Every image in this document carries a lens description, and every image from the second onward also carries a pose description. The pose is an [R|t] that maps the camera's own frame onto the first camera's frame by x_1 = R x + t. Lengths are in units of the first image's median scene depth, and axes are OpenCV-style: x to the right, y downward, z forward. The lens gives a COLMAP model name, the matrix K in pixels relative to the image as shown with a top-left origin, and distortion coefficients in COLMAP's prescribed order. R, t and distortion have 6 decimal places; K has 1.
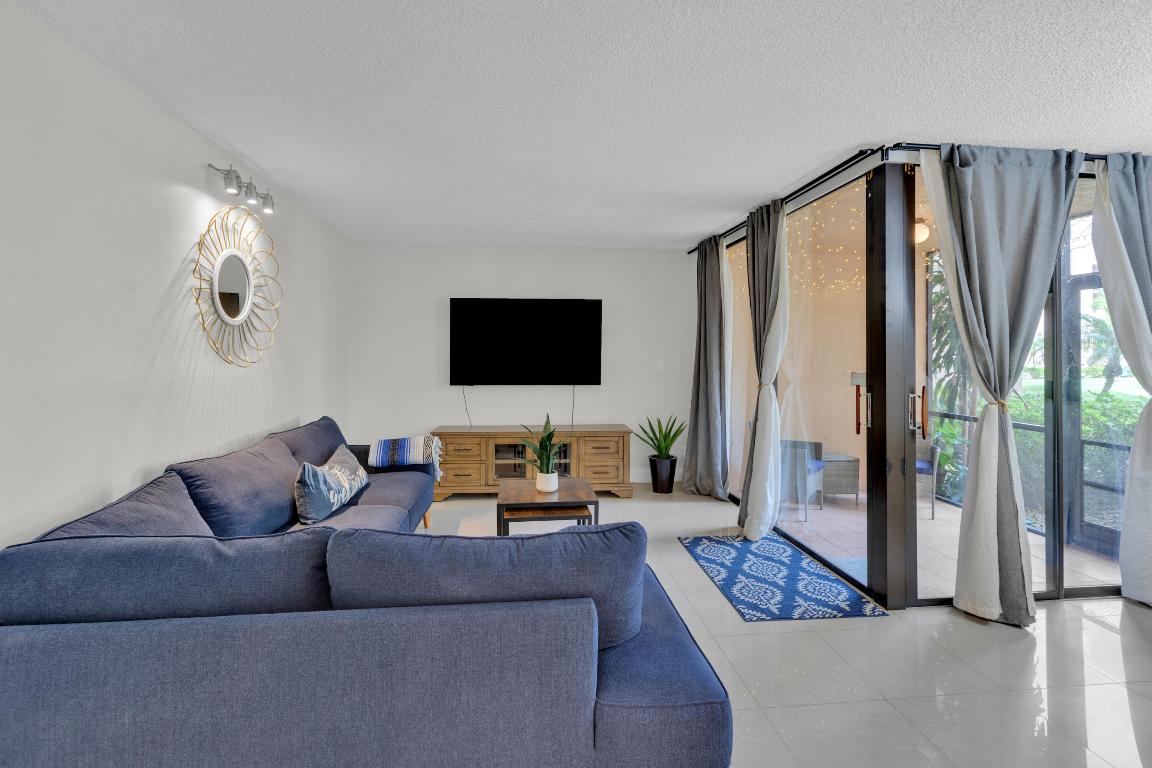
lens RADIAL K [[526.7, 0, 578.8], [0, 526.7, 349.5], [0, 0, 1]] dist [0.002621, 0.000801]
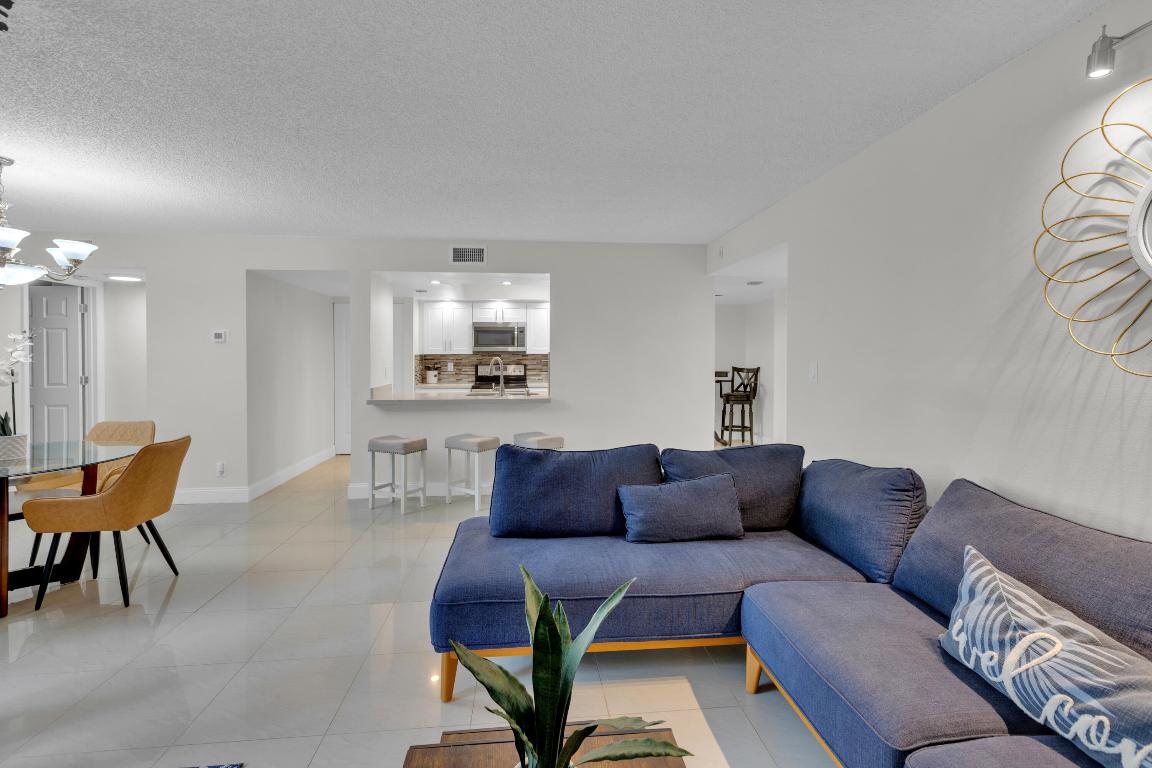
lens RADIAL K [[526.7, 0, 569.5], [0, 526.7, 367.4], [0, 0, 1]] dist [0.002621, 0.000801]
pose [[-0.999709, -0.002015, 0.024048, -0.097046], [-0.001603, 0.999852, 0.017134, 0.010070], [-0.024079, 0.017091, -0.999564, 1.526650]]
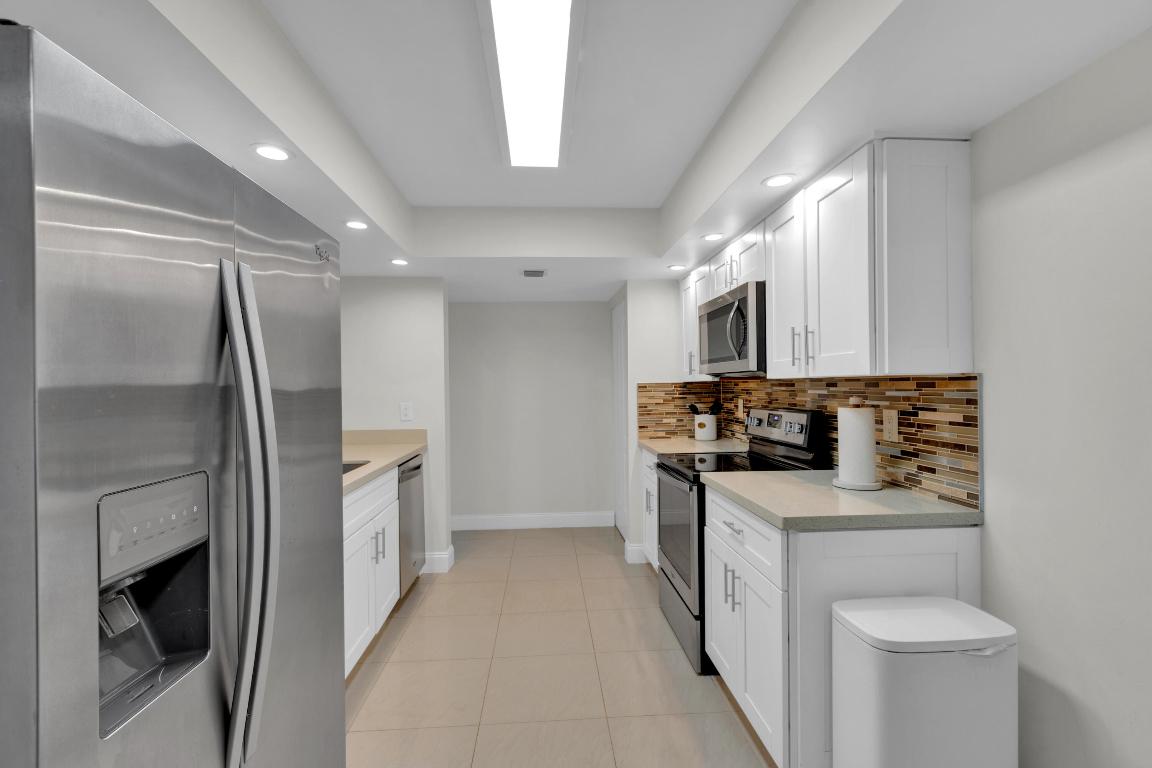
lens RADIAL K [[526.7, 0, 578.5], [0, 526.7, 385.6], [0, 0, 1]] dist [0.002621, 0.000801]
pose [[0.054174, -0.003812, 0.998524, -0.685227], [-0.000649, 0.999992, 0.003853, -0.004318], [-0.998531, -0.000857, 0.054171, -0.932948]]
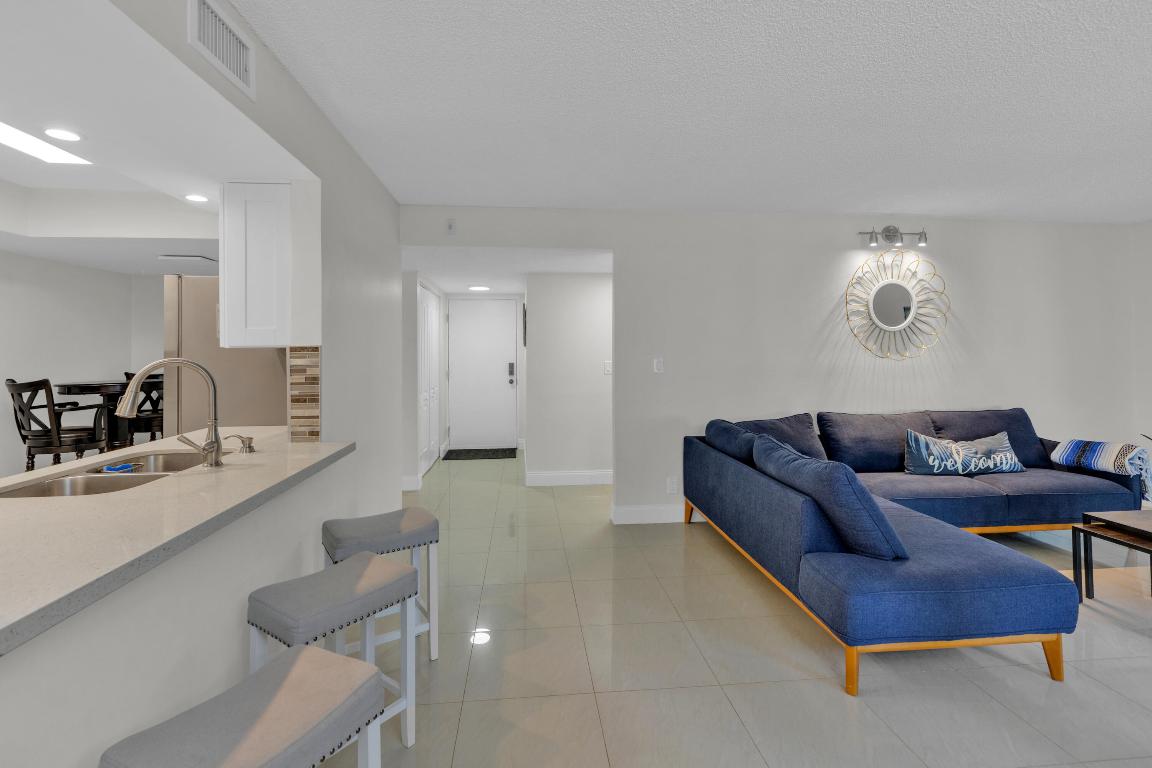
lens RADIAL K [[526.7, 0, 575.1], [0, 526.7, 345.9], [0, 0, 1]] dist [0.002621, 0.000801]
pose [[-0.014486, -0.012328, -0.999819, 0.840750], [0.011265, 0.999859, -0.012492, 0.003635], [0.999832, -0.011444, -0.014345, 0.143705]]
